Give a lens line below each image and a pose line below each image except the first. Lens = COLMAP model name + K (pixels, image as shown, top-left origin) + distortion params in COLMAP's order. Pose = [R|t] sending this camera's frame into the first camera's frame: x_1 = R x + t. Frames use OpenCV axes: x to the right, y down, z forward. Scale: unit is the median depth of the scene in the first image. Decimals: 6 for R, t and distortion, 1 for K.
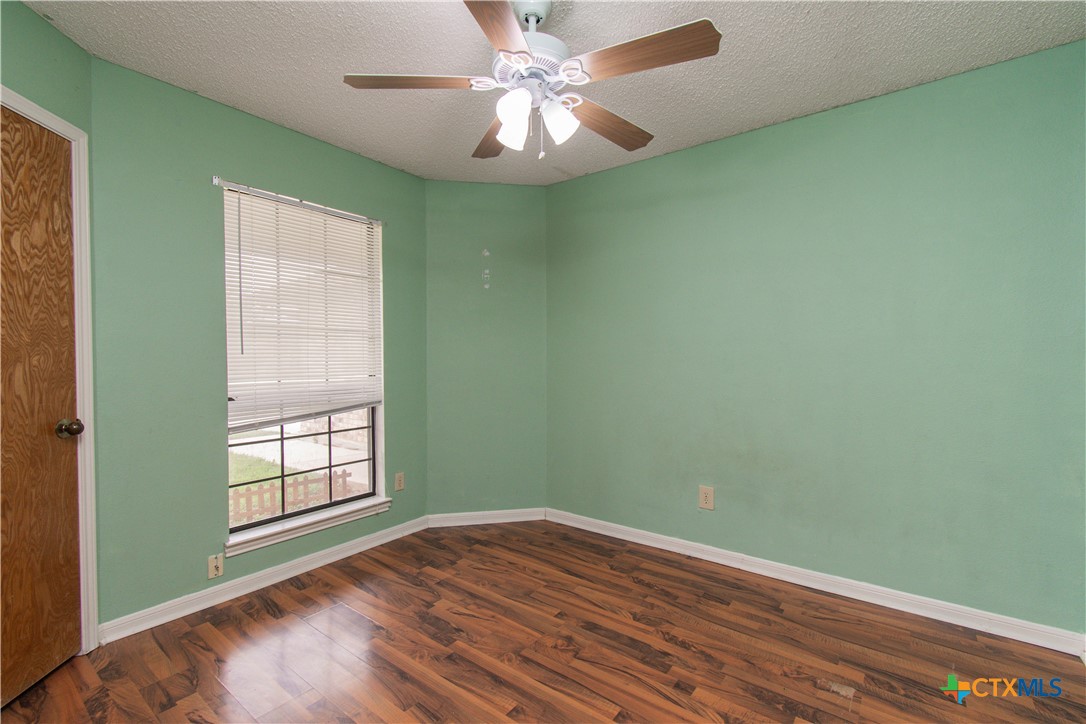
lens RADIAL K [[478.7, 0, 540.7], [0, 478.7, 368.1], [0, 0, 1]] dist [0.003985, -0.002430]
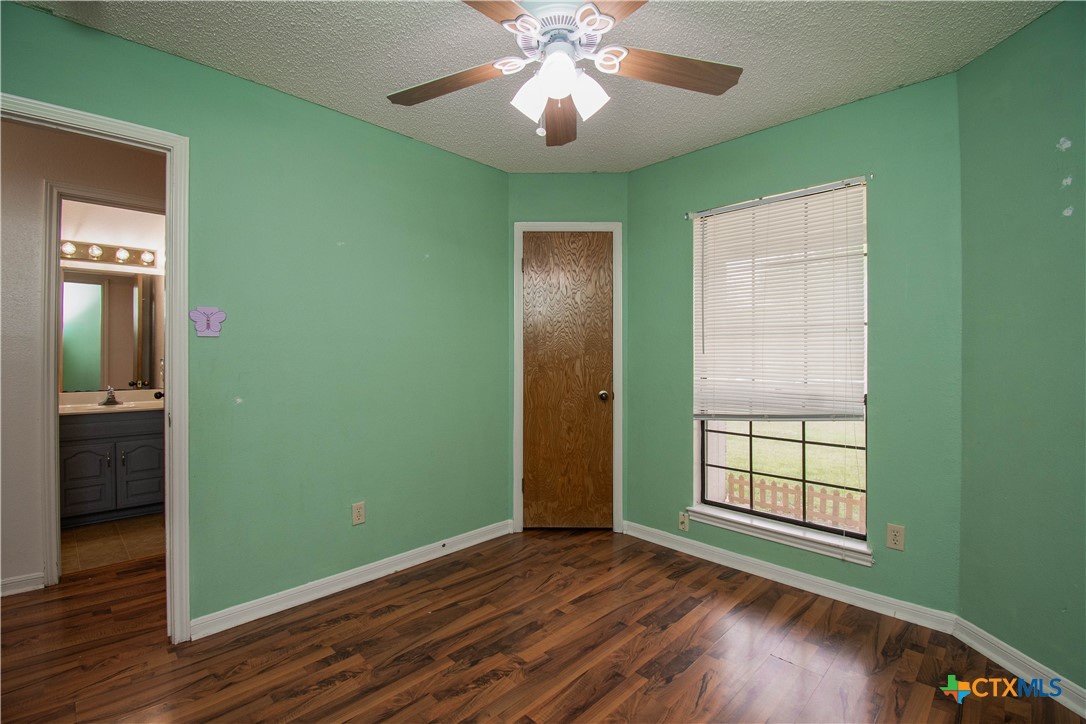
lens RADIAL K [[478.7, 0, 536.4], [0, 478.7, 358.1], [0, 0, 1]] dist [0.003985, -0.002430]
pose [[-0.131638, 0.008543, -0.991261, 0.711157], [-0.024538, 0.999628, 0.011873, -0.026495], [0.990994, 0.025886, -0.131379, 0.885265]]
